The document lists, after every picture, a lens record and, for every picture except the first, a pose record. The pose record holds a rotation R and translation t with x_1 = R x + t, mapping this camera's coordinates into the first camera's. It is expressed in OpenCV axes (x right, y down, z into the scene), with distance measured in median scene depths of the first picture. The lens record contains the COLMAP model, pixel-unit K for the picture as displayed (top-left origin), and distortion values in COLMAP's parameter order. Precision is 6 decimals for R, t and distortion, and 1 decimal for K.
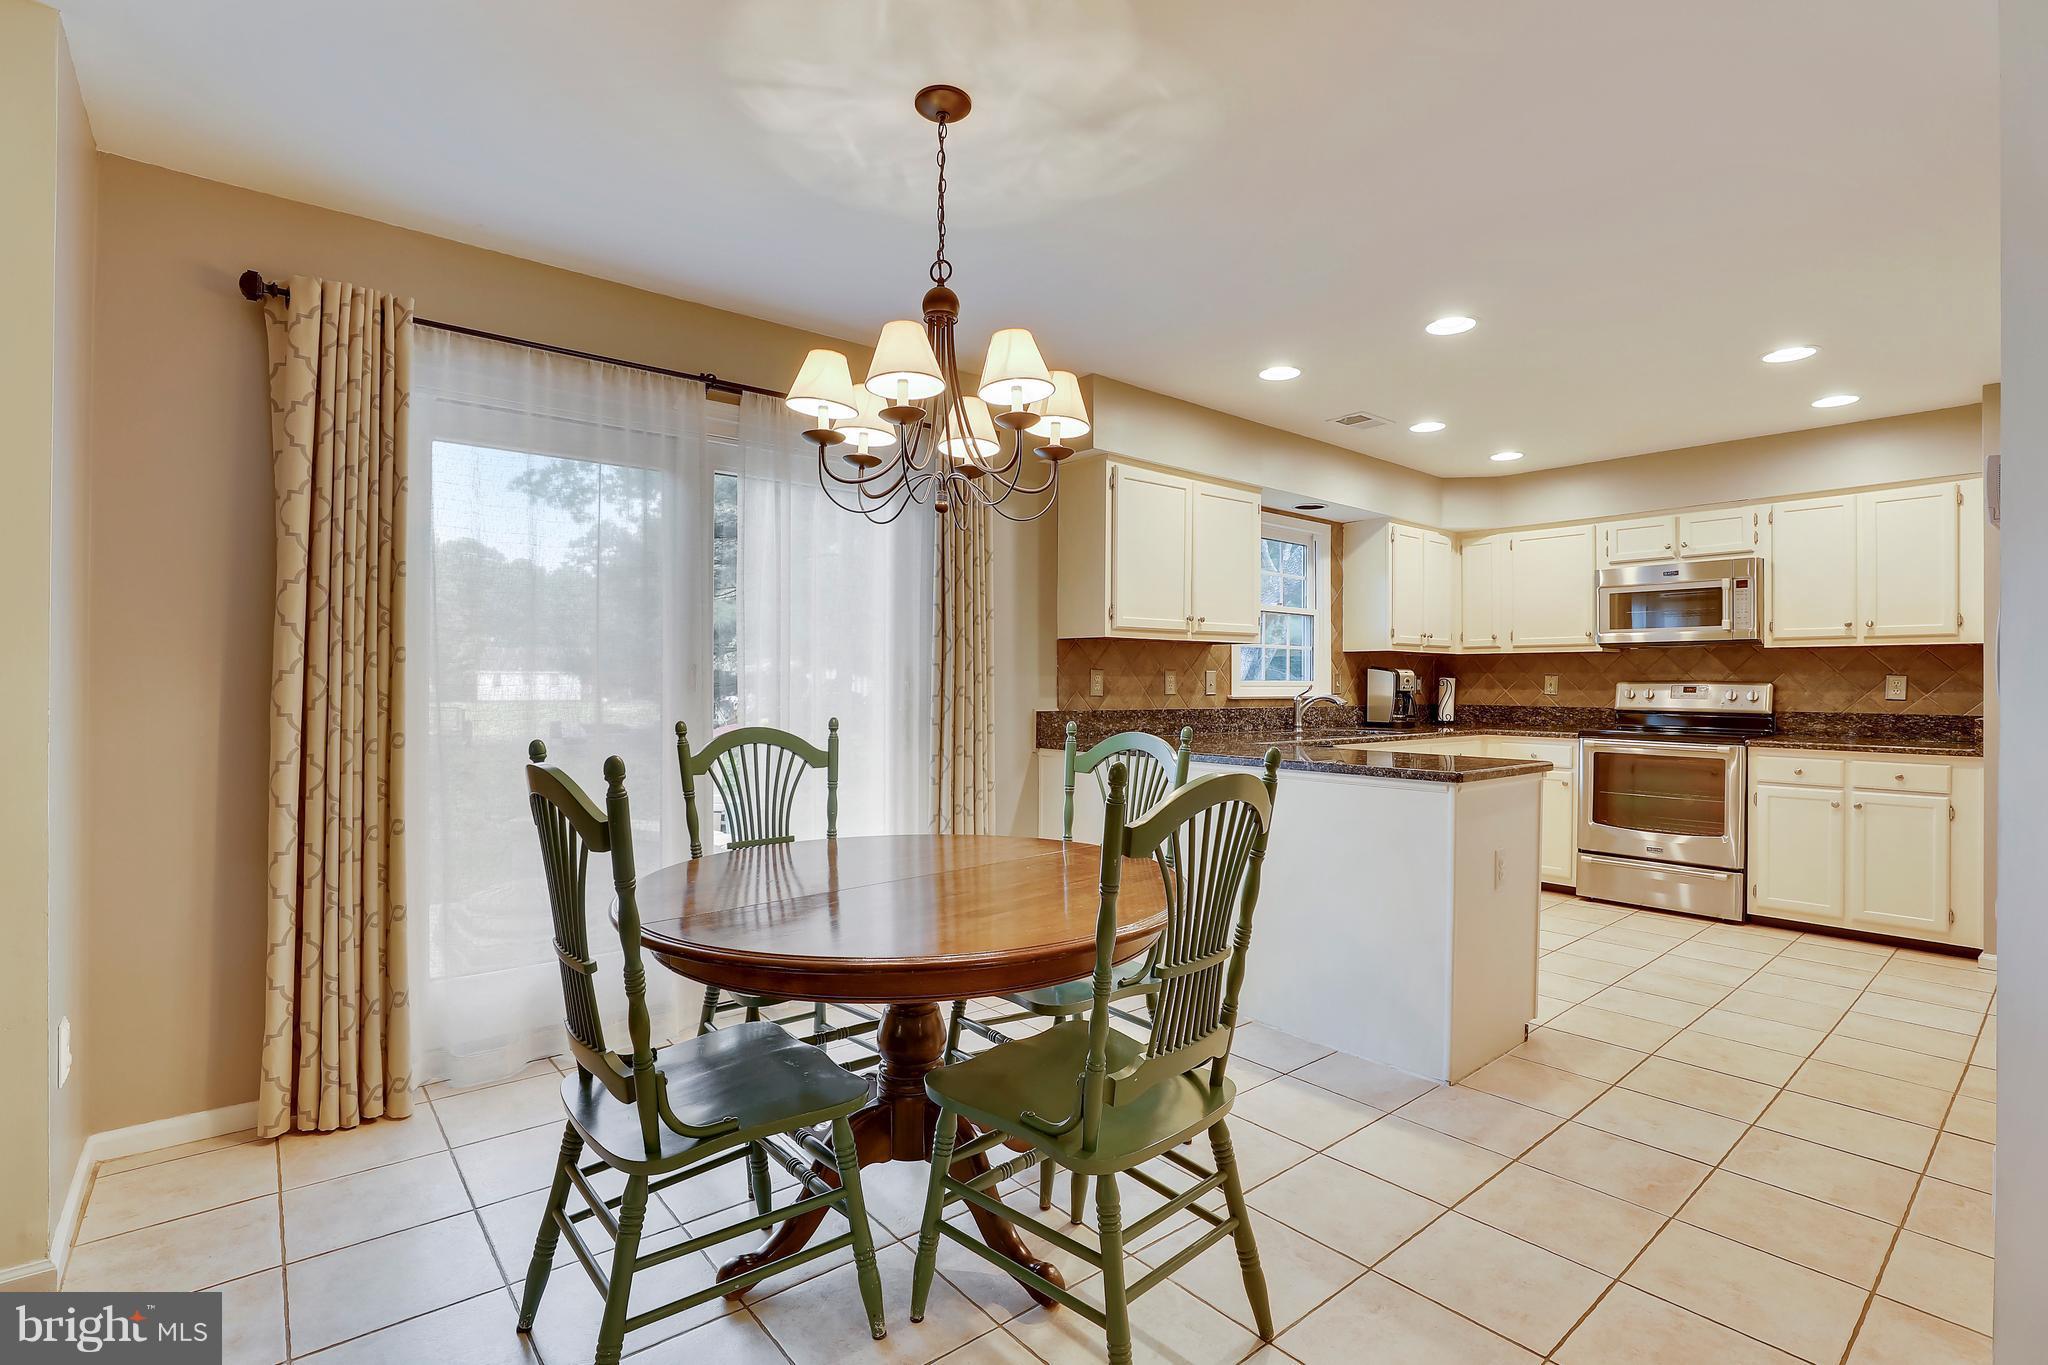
lens RADIAL K [[945.5, 0, 1030.6], [0, 945.5, 674.3], [0, 0, 1]] dist [-0.022525, 0.006880]
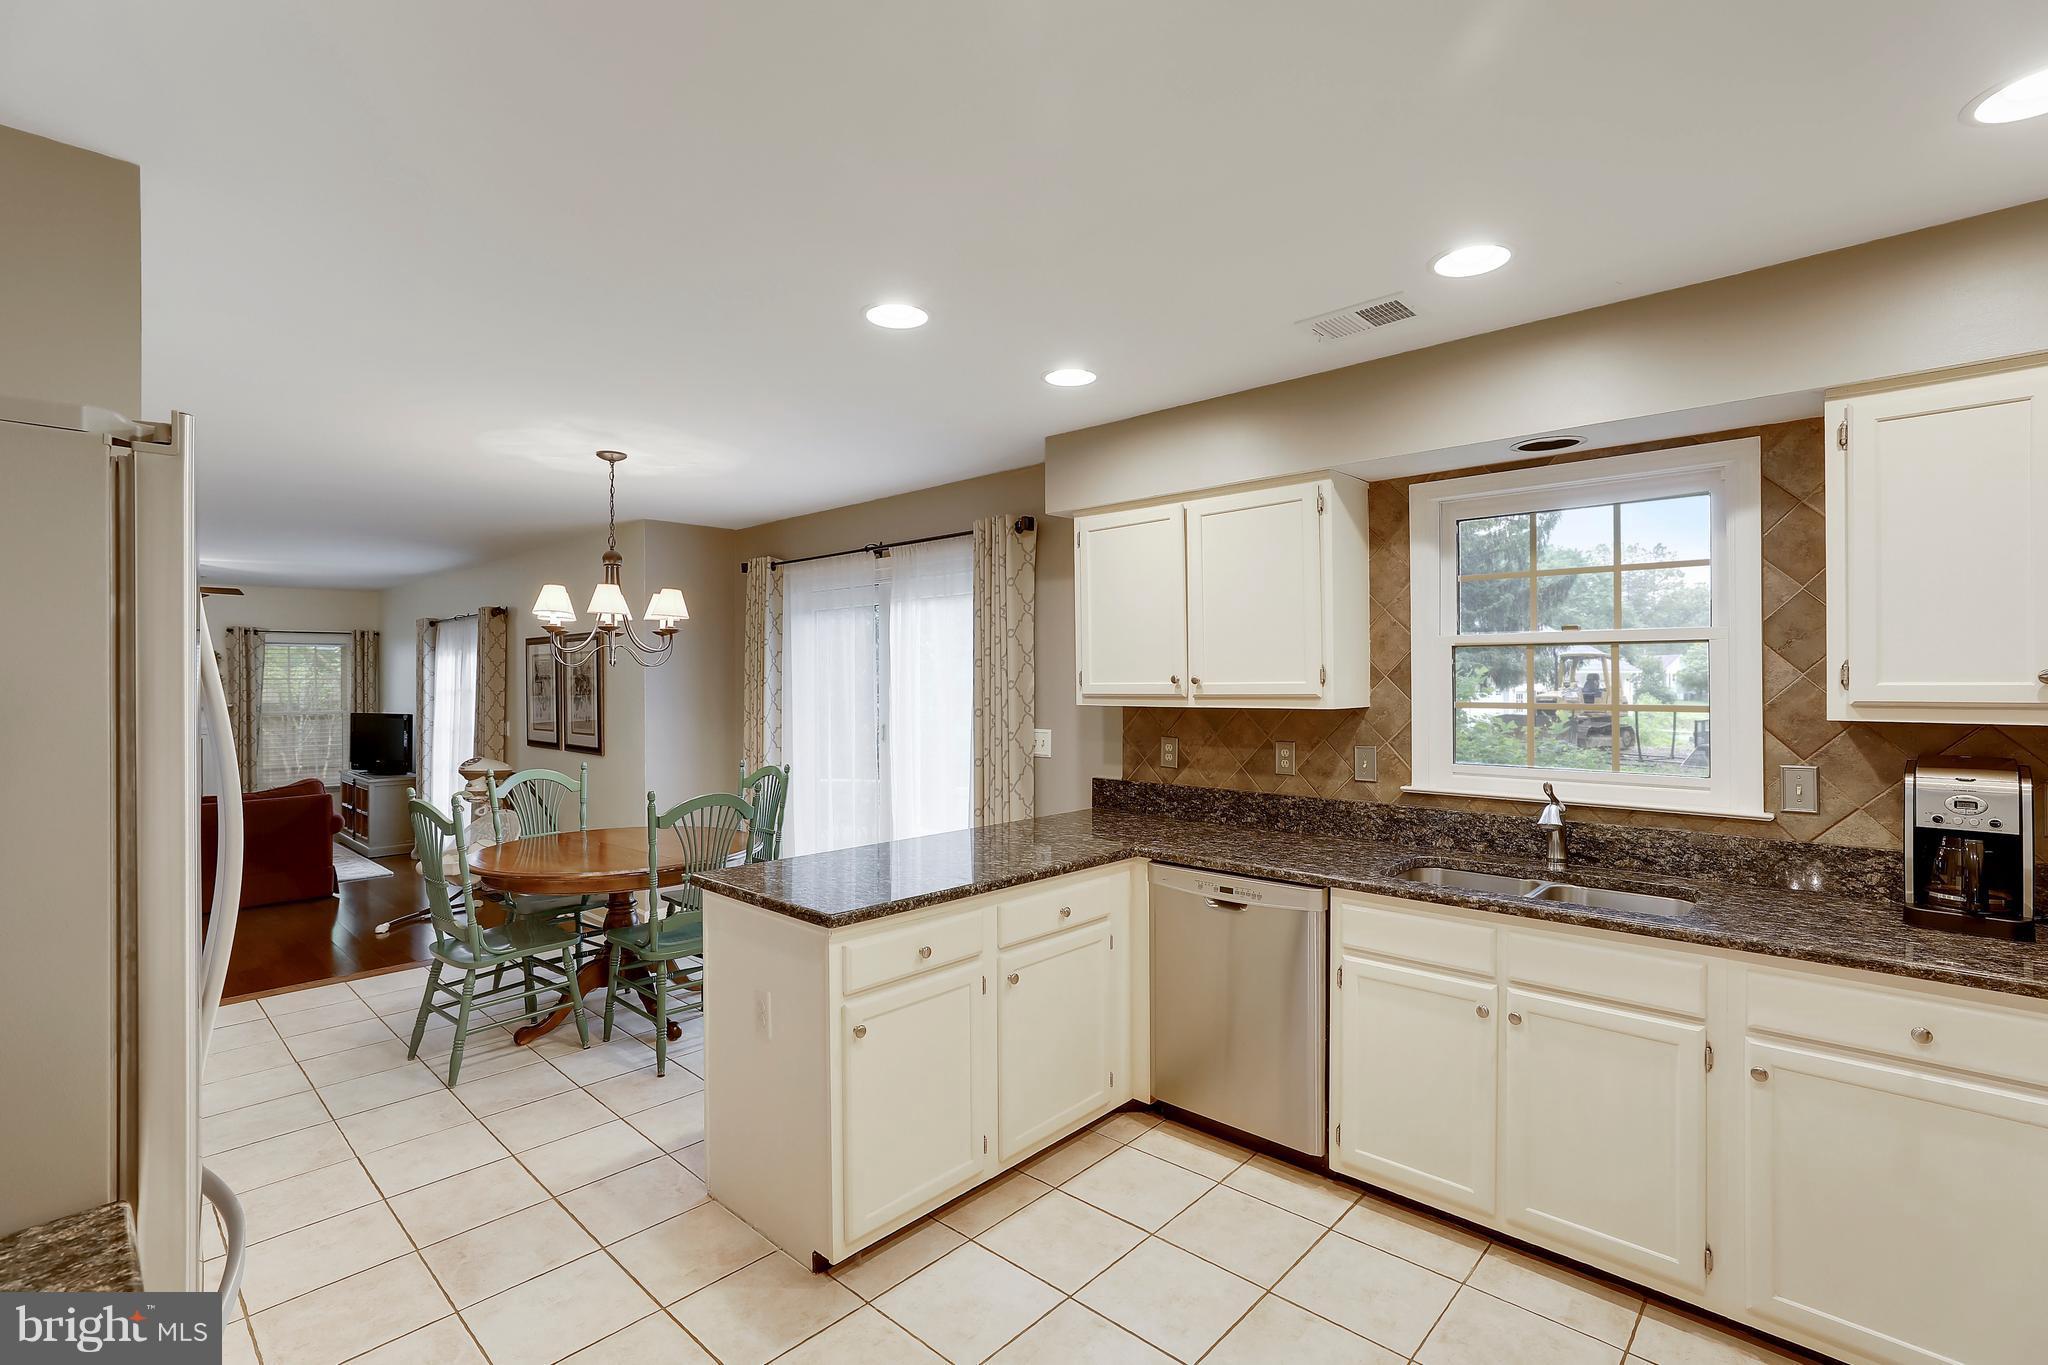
lens RADIAL K [[945.5, 0, 1021.9], [0, 945.5, 670.7], [0, 0, 1]] dist [-0.022525, 0.006880]
pose [[0.122260, -0.011961, -0.992426, 0.828445], [0.011493, 0.999877, -0.010635, -0.052730], [0.992432, -0.010106, 0.122383, 0.685297]]
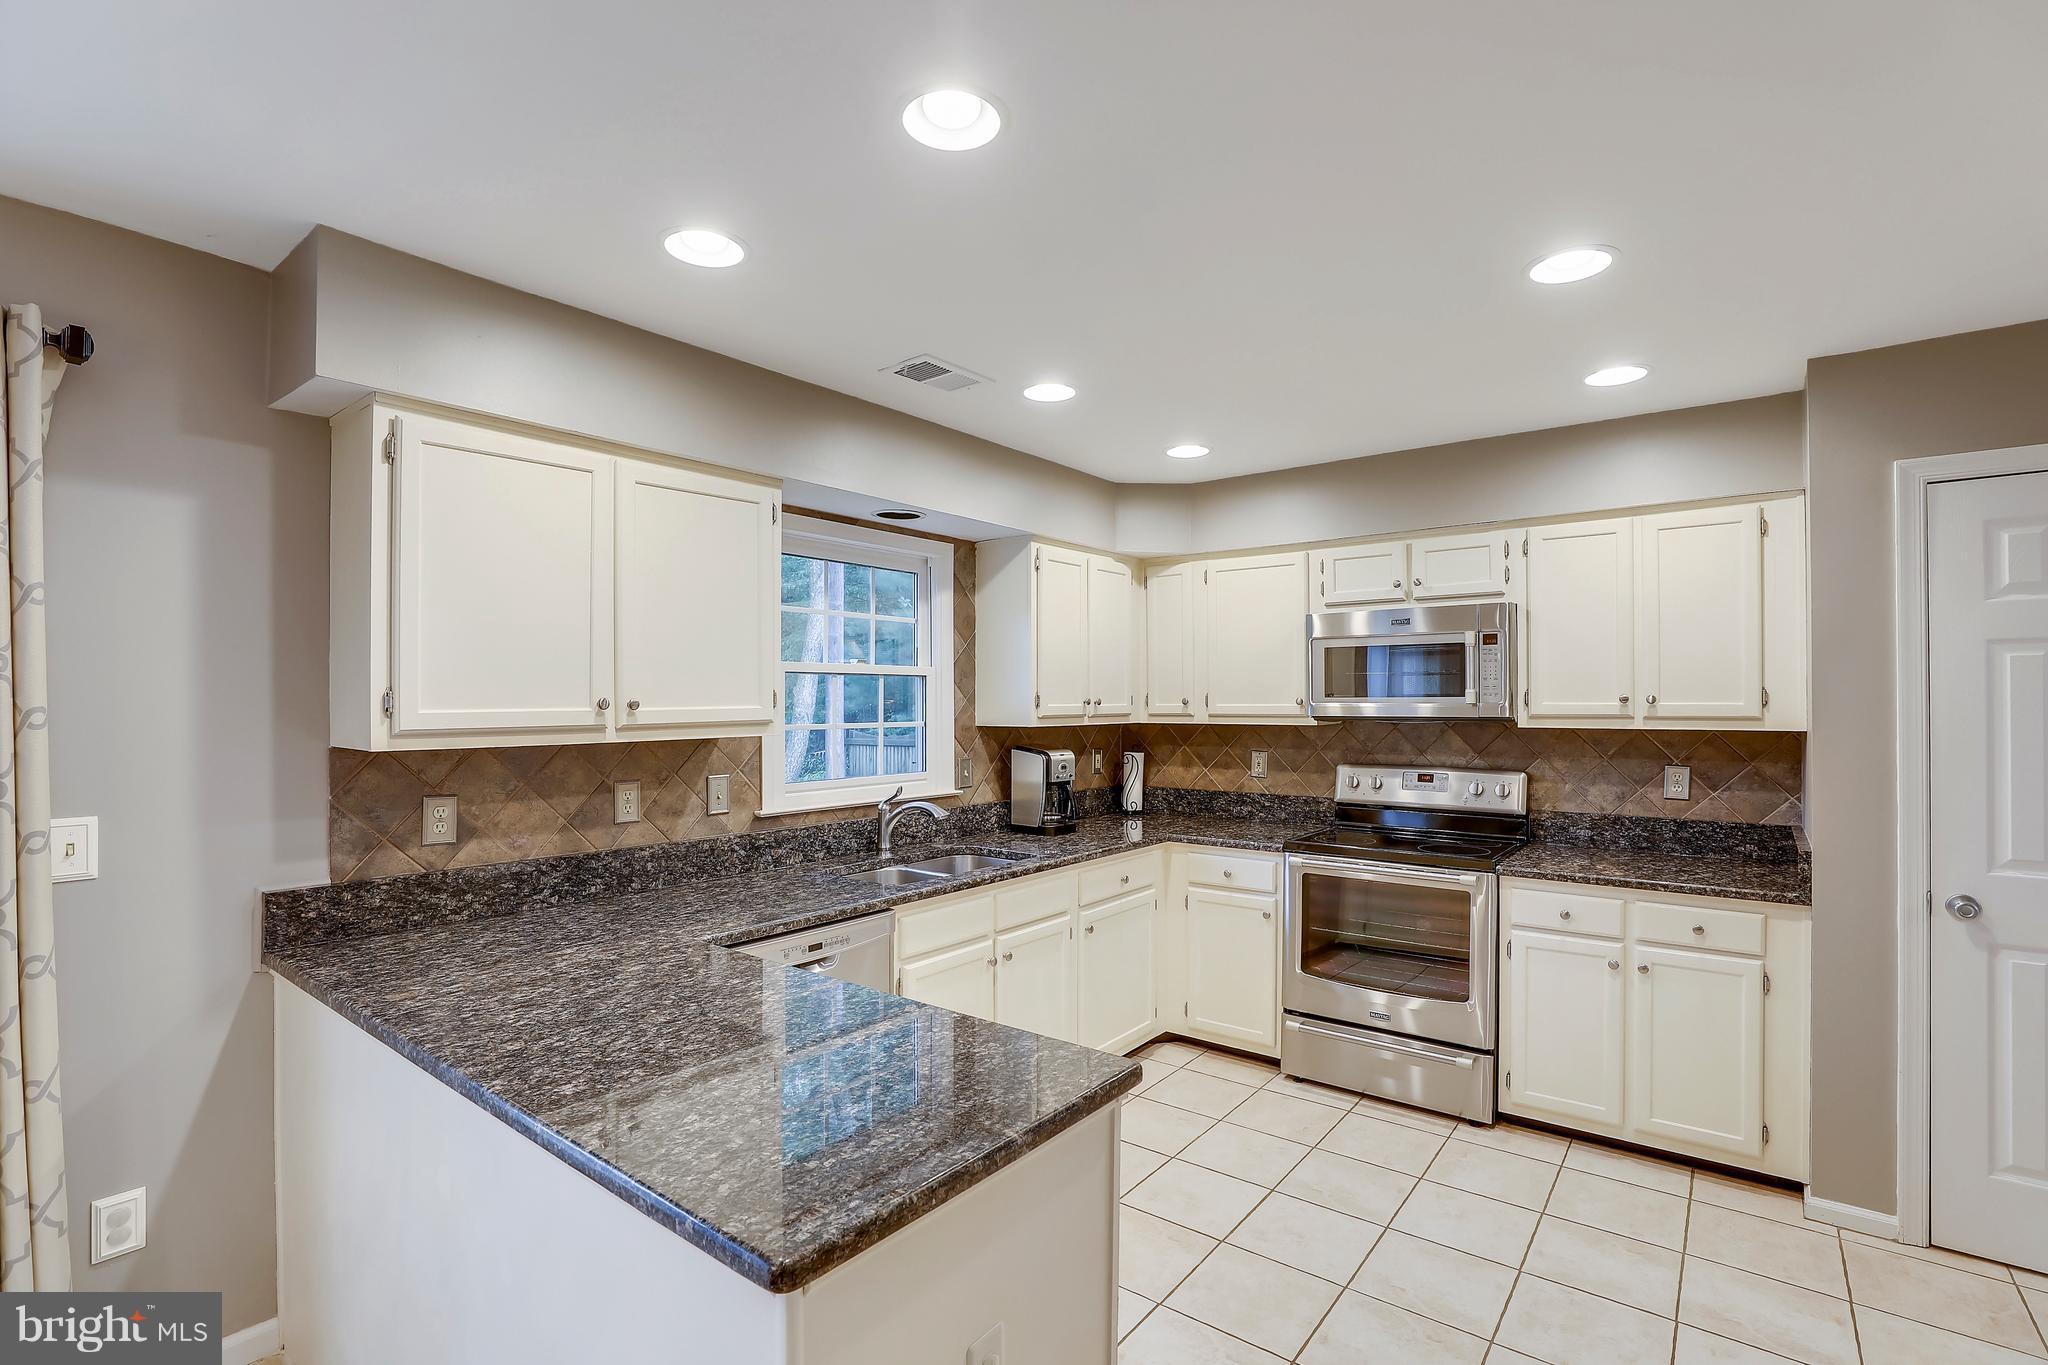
lens RADIAL K [[945.5, 0, 1011.6], [0, 945.5, 693.6], [0, 0, 1]] dist [-0.022525, 0.006880]
pose [[0.981683, -0.004510, 0.190471, 0.263787], [0.004245, 0.999989, 0.001800, -0.057788], [-0.190477, -0.000959, 0.981691, 0.363096]]
